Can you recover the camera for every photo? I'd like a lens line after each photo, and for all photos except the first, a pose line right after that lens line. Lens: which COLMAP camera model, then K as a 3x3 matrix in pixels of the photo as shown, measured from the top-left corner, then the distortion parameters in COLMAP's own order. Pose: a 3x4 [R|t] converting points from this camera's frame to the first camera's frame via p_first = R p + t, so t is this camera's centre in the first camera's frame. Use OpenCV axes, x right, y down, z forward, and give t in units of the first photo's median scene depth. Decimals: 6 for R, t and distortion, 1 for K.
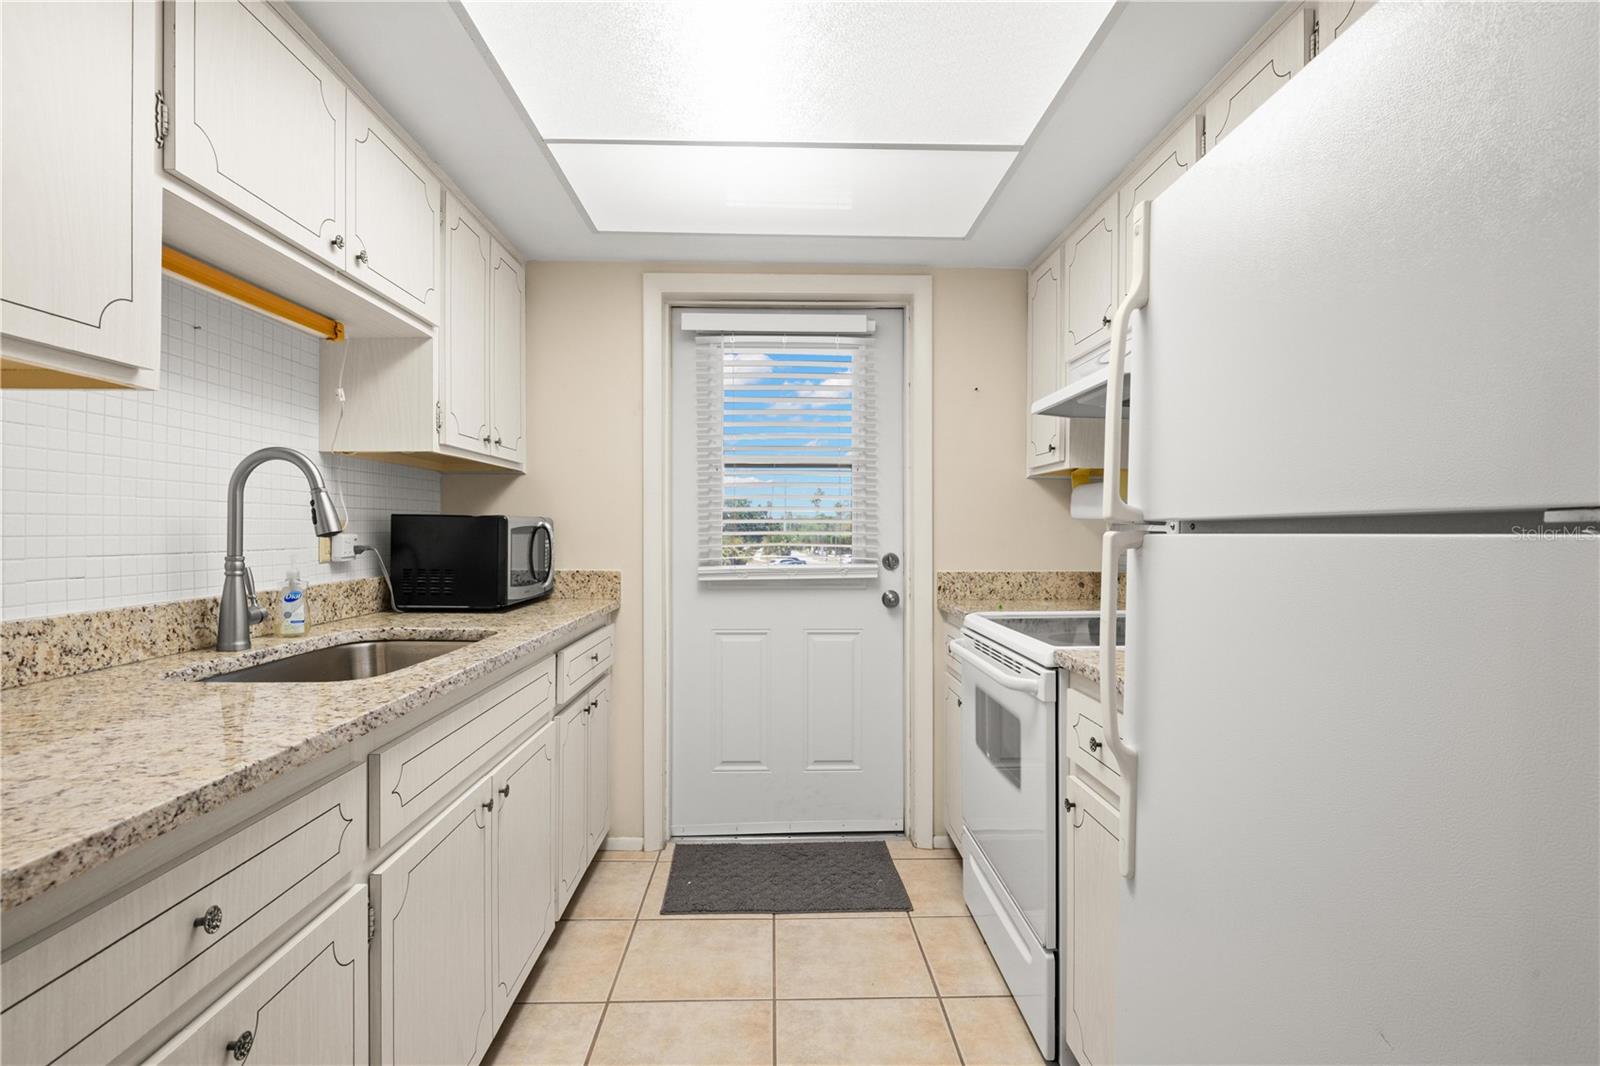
lens RADIAL K [[785.5, 0, 797.4], [0, 785.5, 526.7], [0, 0, 1]] dist [-0.017343, 0.004192]
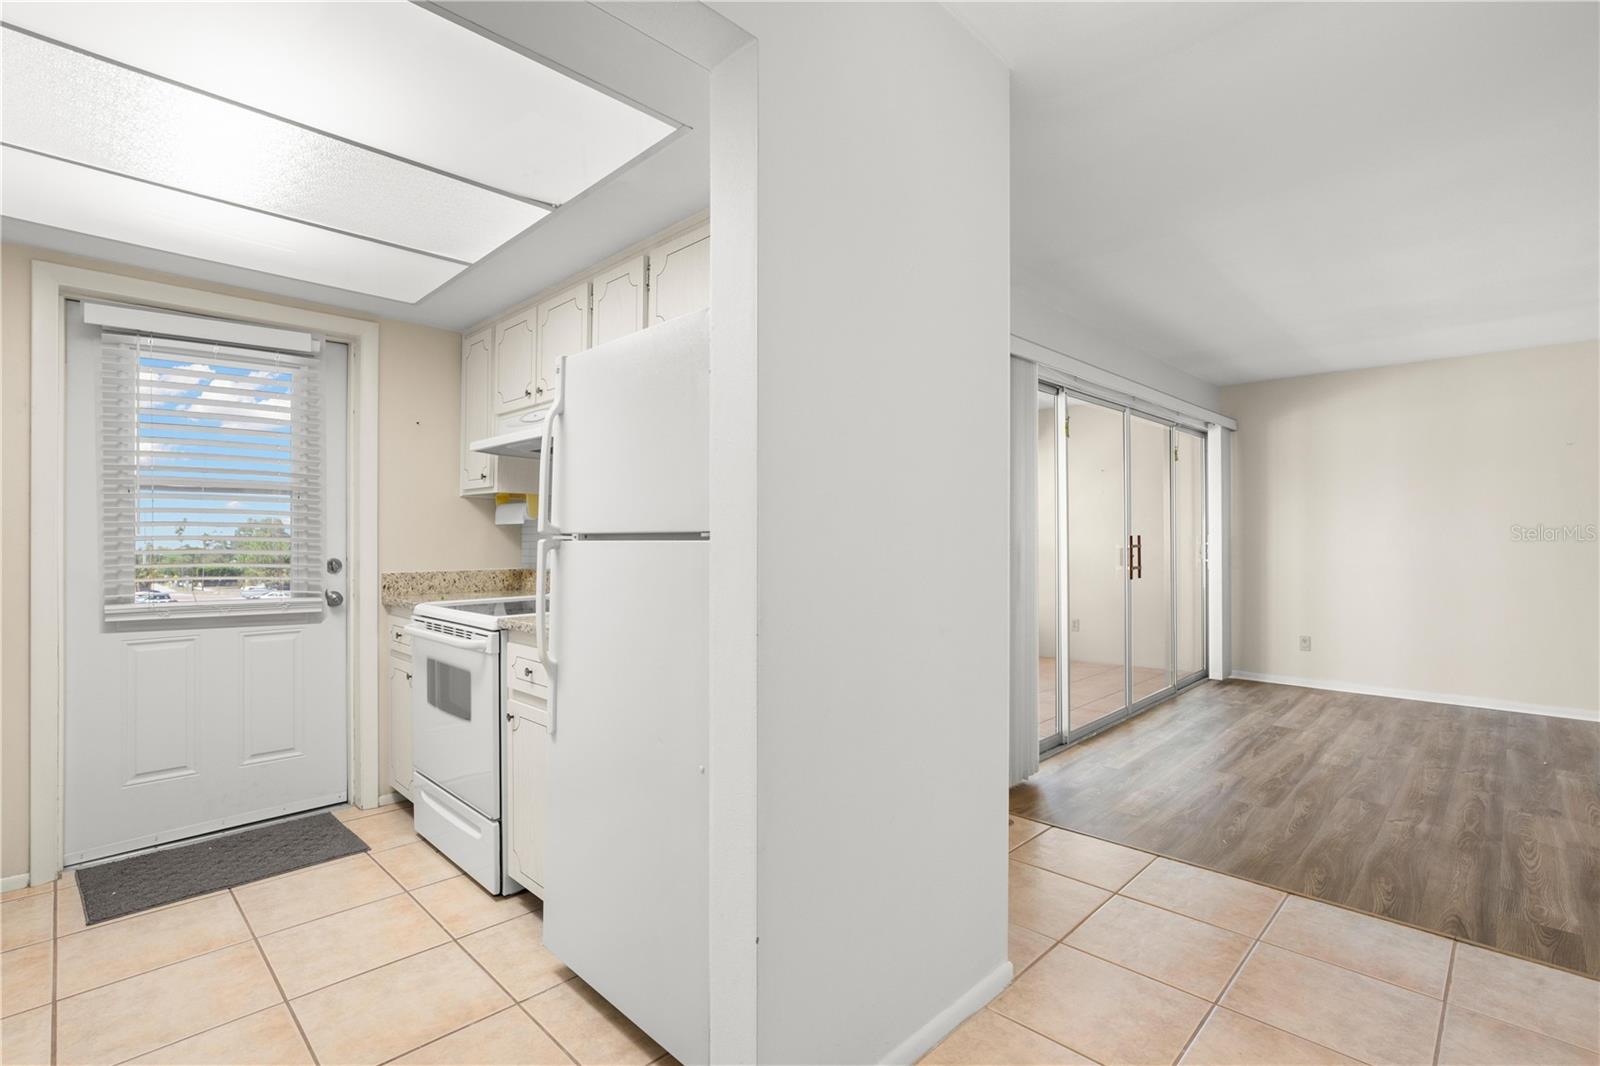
lens RADIAL K [[741.2, 0, 787.0], [0, 741.2, 535.0], [0, 0, 1]] dist [-0.018712, 0.006059]
pose [[0.734287, 0.003467, 0.678830, -0.158911], [-0.003849, 0.999992, -0.000943, -0.002200], [-0.678828, -0.001920, 0.734295, -0.289971]]
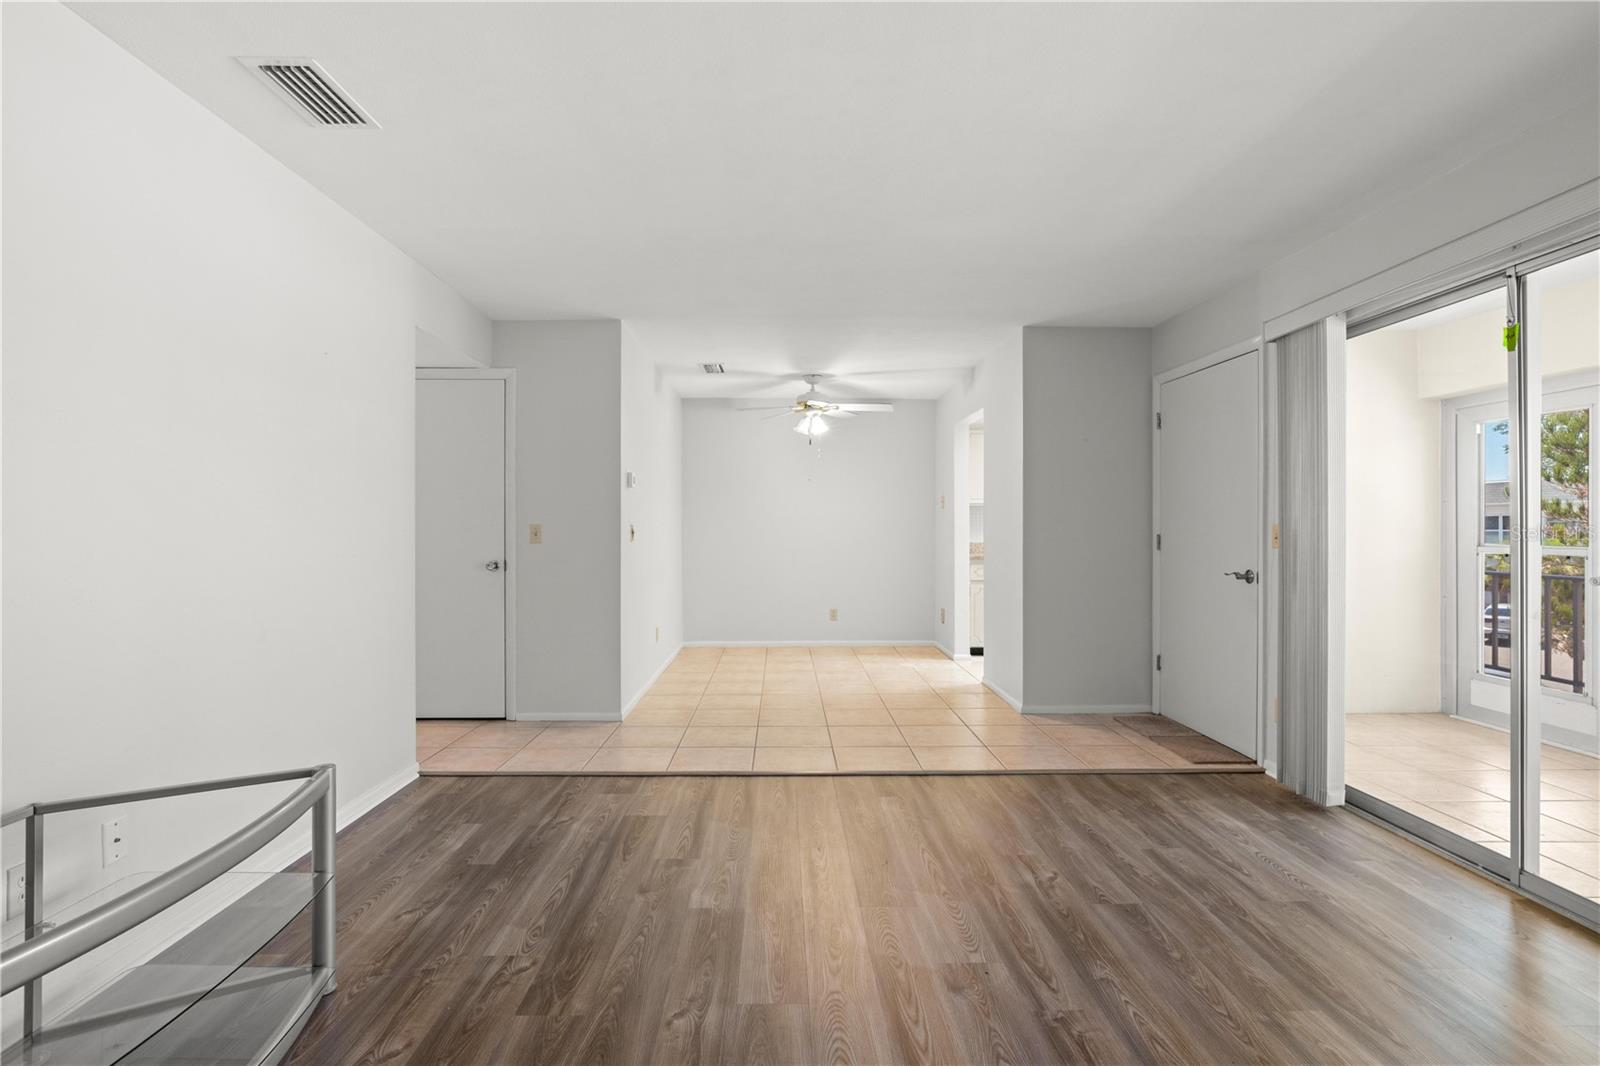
lens RADIAL K [[741.2, 0, 799.4], [0, 741.2, 540.9], [0, 0, 1]] dist [-0.018712, 0.006059]
pose [[-0.015473, 0.020542, -0.999669, 2.498332], [0.005123, 0.999777, 0.020465, -0.005650], [0.999867, -0.004804, -0.015575, -0.412498]]
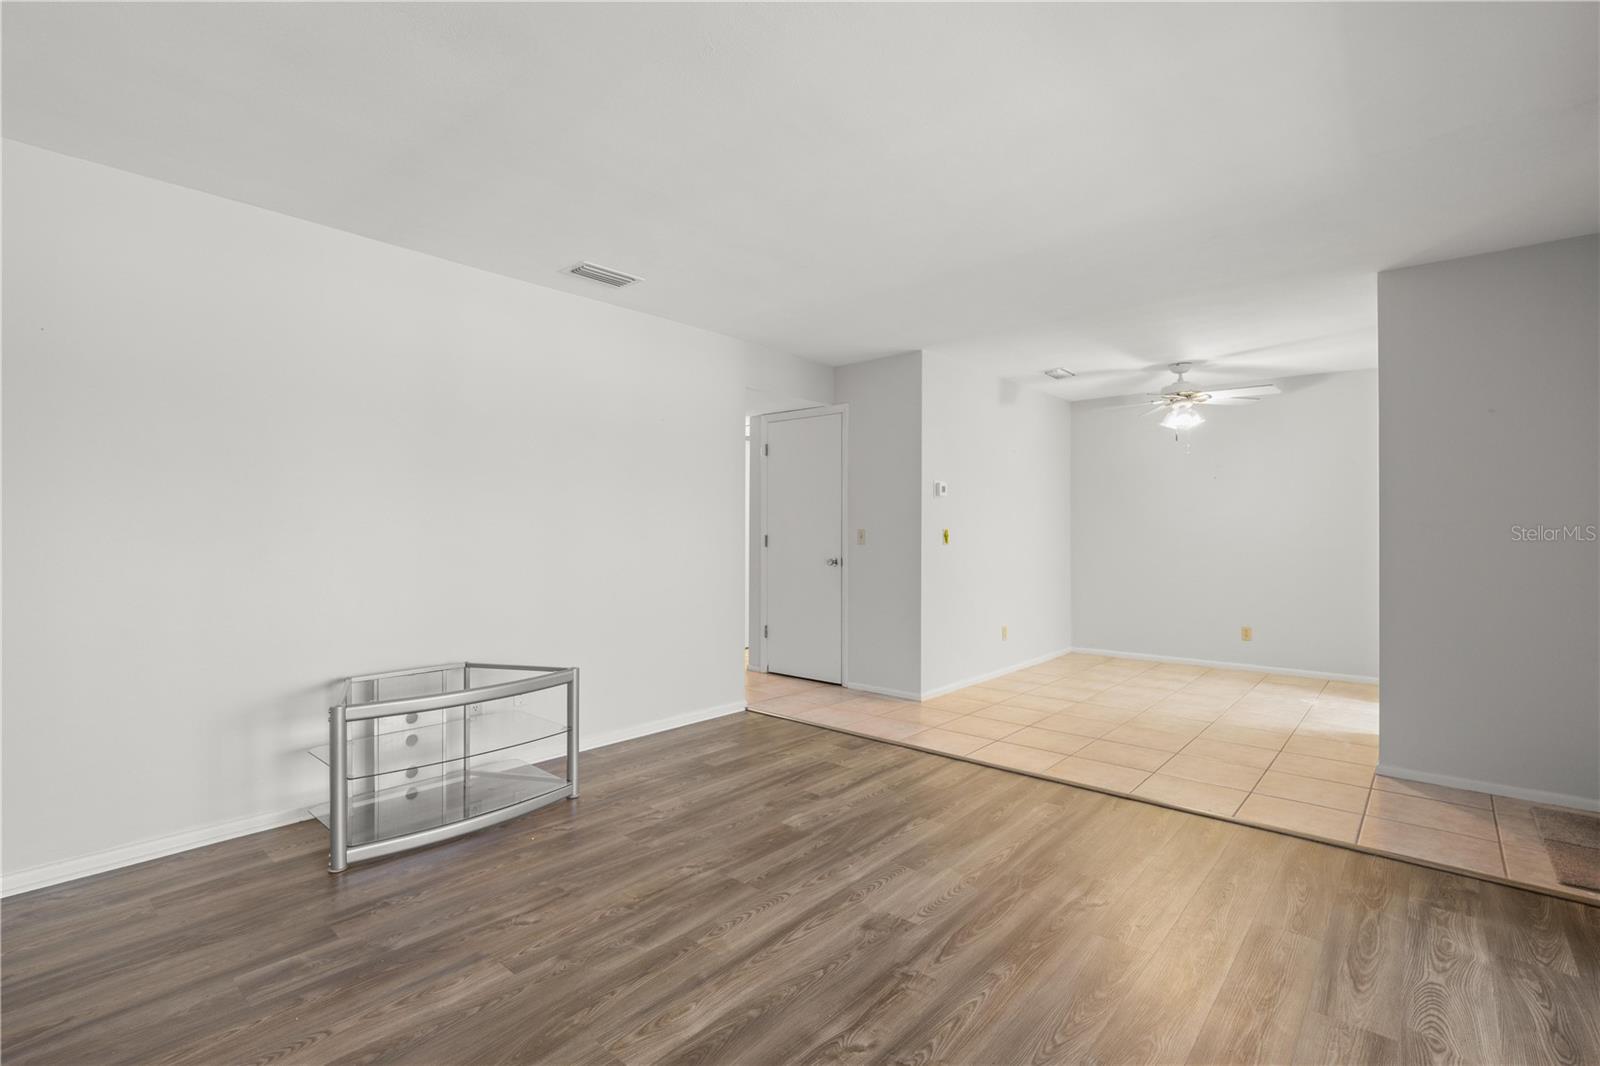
lens RADIAL K [[741.2, 0, 784.1], [0, 741.2, 535.4], [0, 0, 1]] dist [-0.018712, 0.006059]
pose [[-0.694988, 0.006399, -0.718993, 2.450405], [0.005576, 0.999978, 0.003510, -0.002960], [0.719000, -0.001570, -0.695008, 0.296899]]
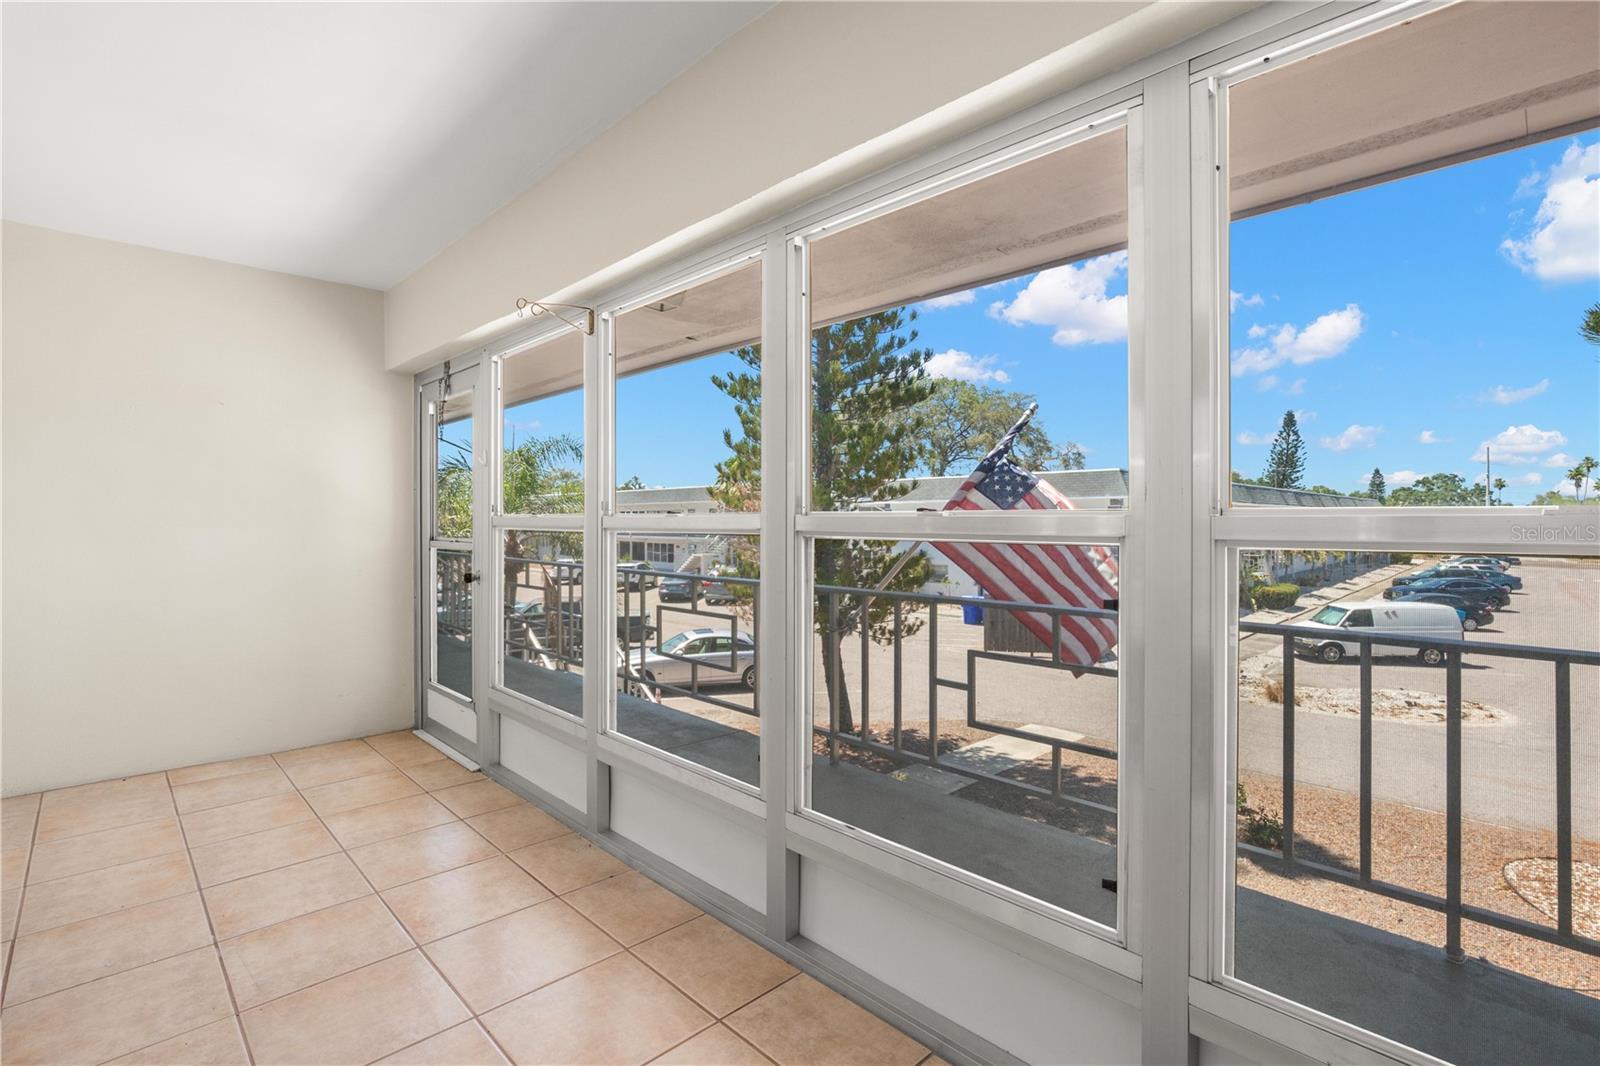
lens RADIAL K [[741.2, 0, 804.9], [0, 741.2, 520.4], [0, 0, 1]] dist [-0.018712, 0.006059]
pose [[0.675858, 0.007081, -0.736998, 2.437808], [0.000215, 0.999952, 0.009805, -0.006330], [0.737032, -0.006786, 0.675824, 0.771001]]
